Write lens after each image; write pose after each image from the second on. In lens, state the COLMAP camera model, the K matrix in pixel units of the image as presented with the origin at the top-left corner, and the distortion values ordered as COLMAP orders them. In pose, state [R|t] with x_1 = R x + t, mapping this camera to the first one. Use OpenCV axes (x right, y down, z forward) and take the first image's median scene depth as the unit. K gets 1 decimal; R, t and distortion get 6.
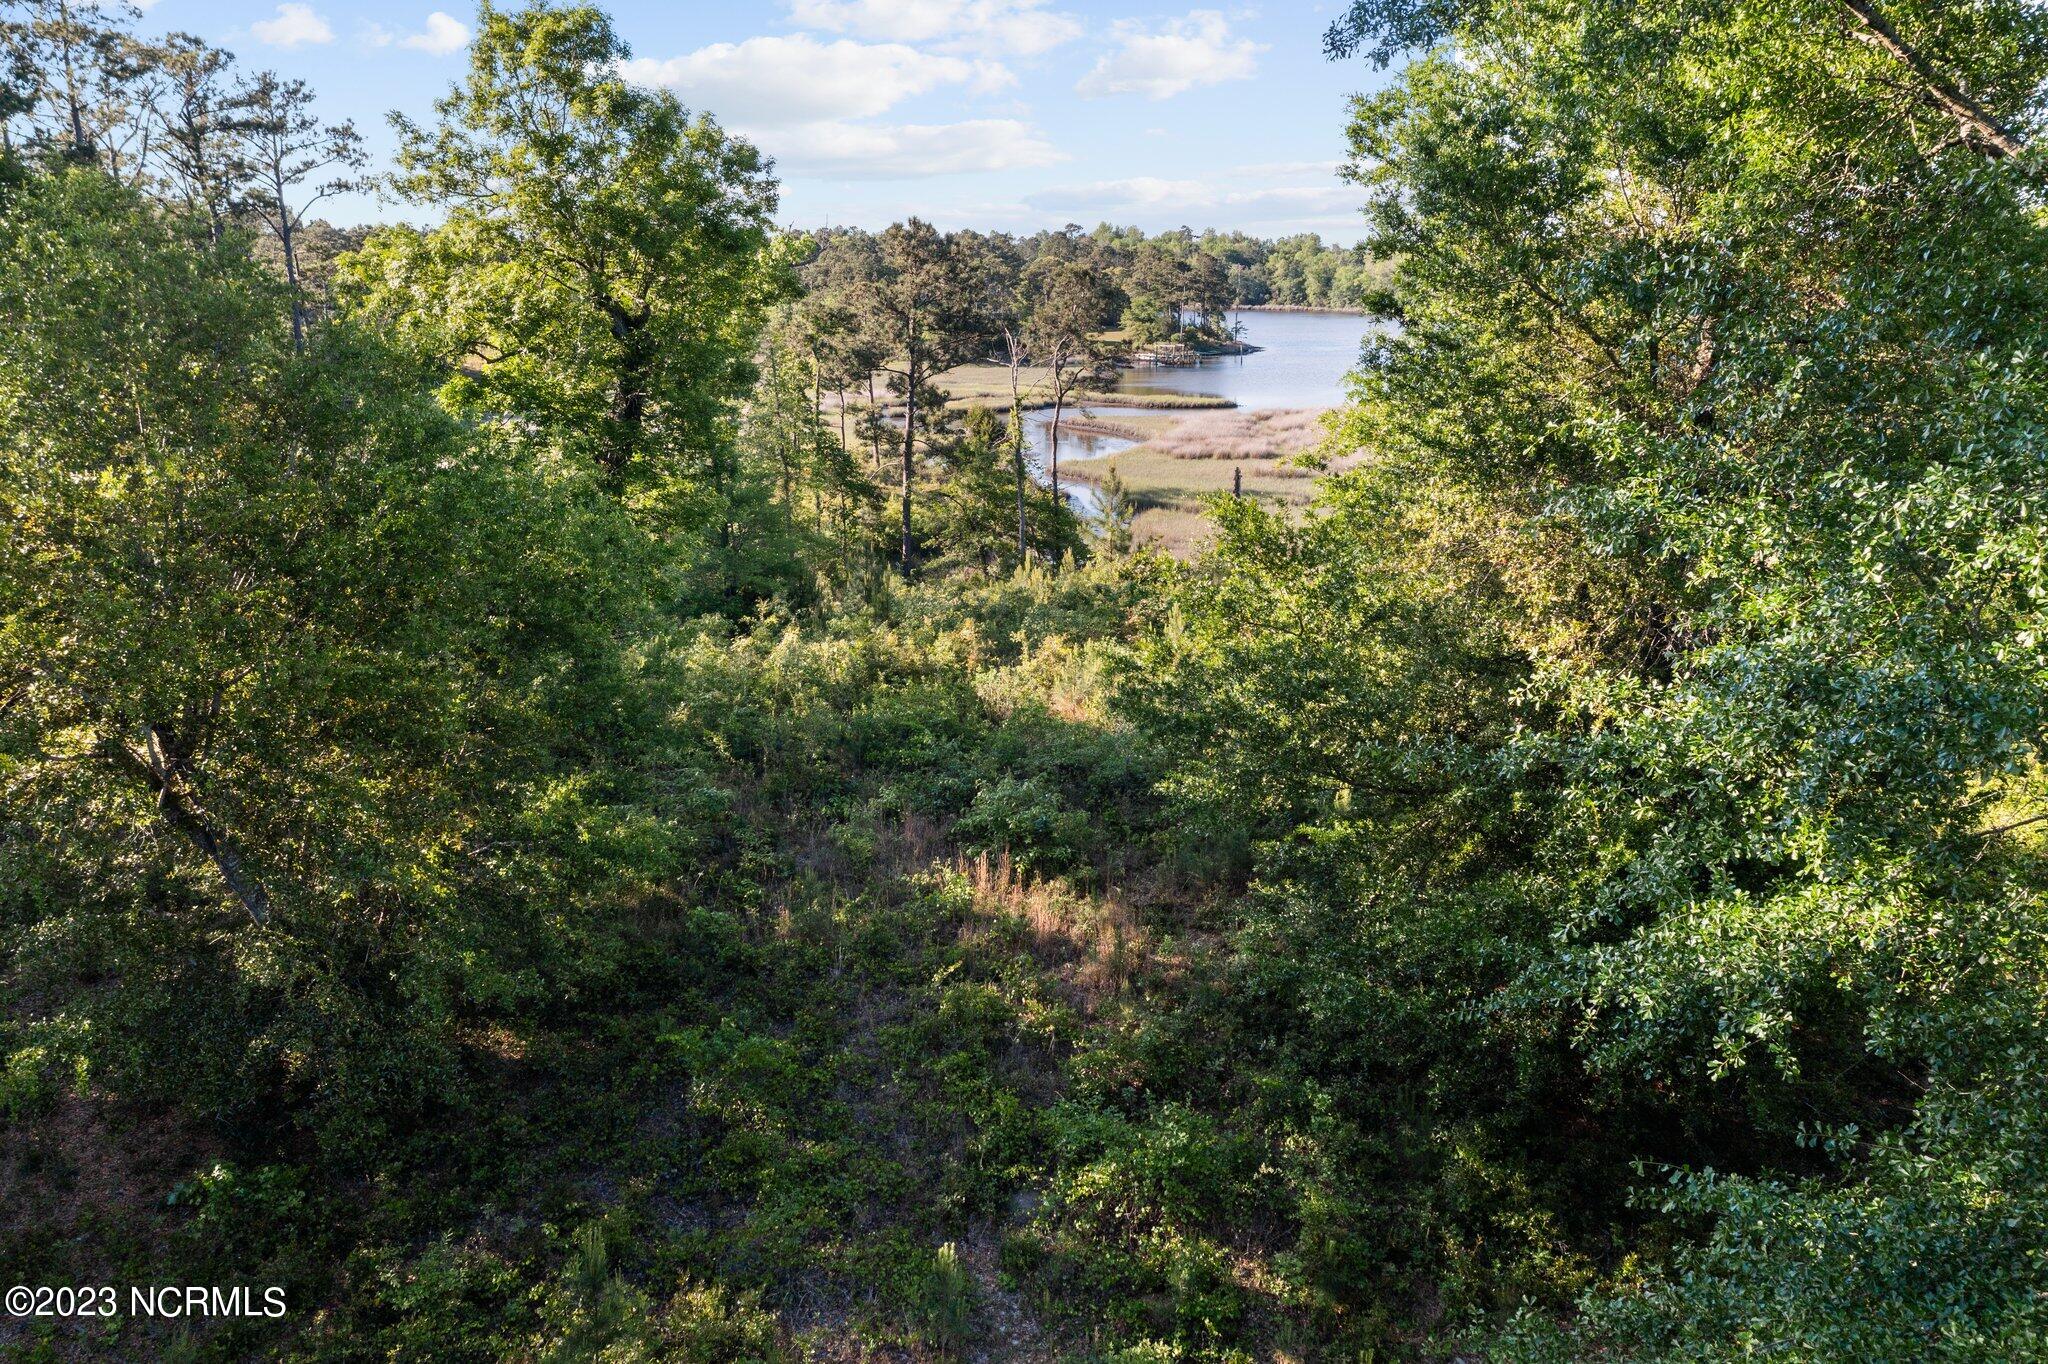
lens RADIAL K [[1567.8, 0, 1016.3], [0, 1567.8, 687.9], [0, 0, 1]] dist [0.003635, 0.000585]
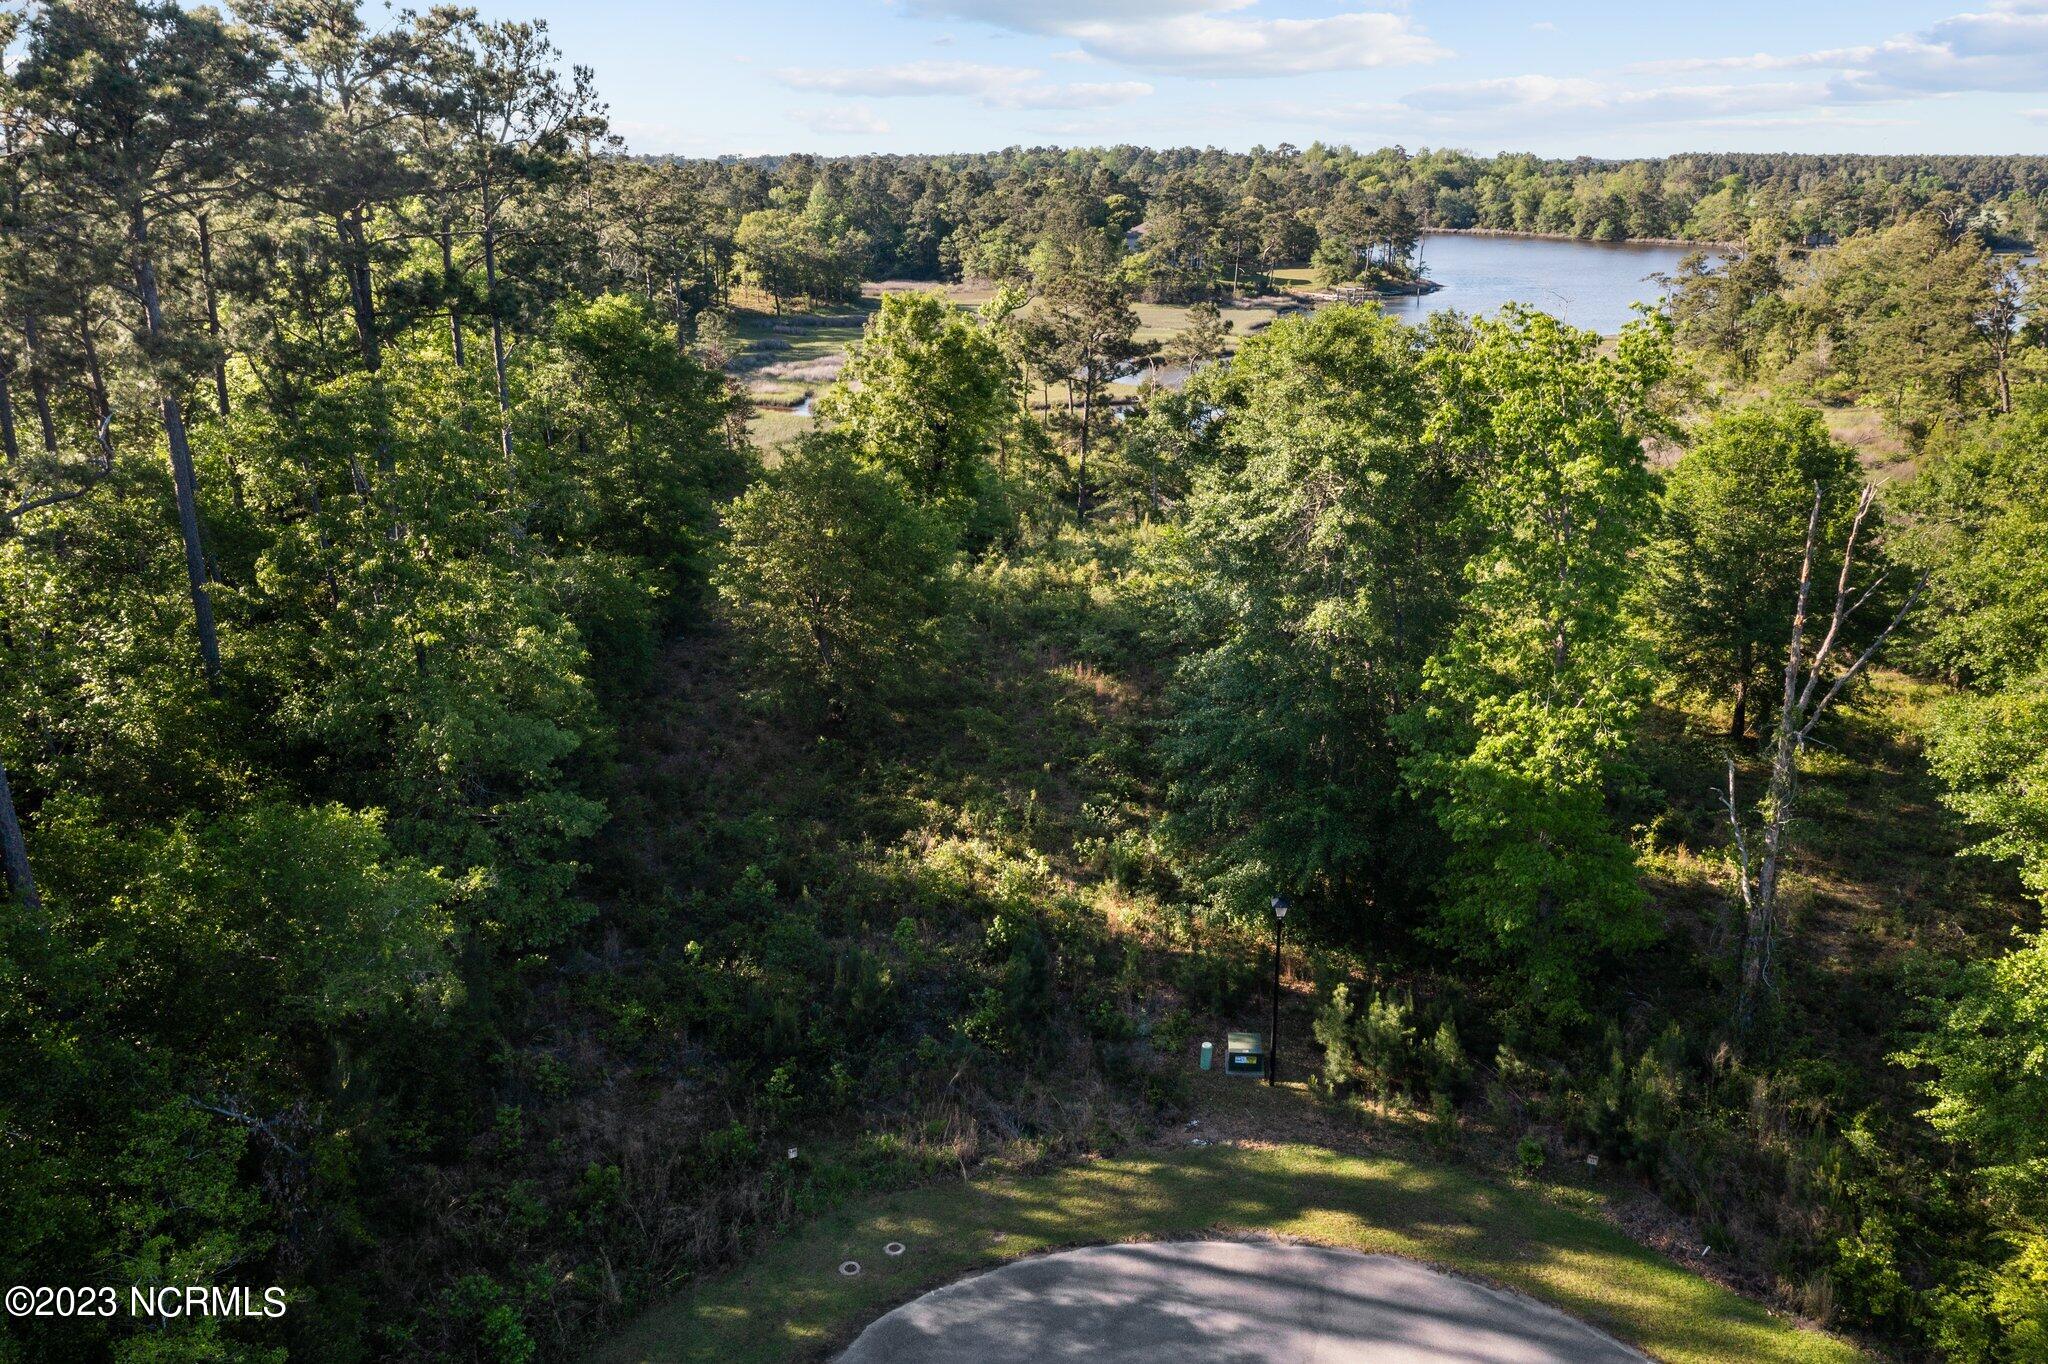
lens RADIAL K [[1676.5, 0, 1019.0], [0, 1676.5, 678.1], [0, 0, 1]] dist [-0.005329, -0.000664]
pose [[0.991052, 0.043928, -0.126038, 0.080096], [-0.037348, 0.997837, 0.054099, -0.002950], [0.128142, -0.048908, 0.990549, -0.595010]]
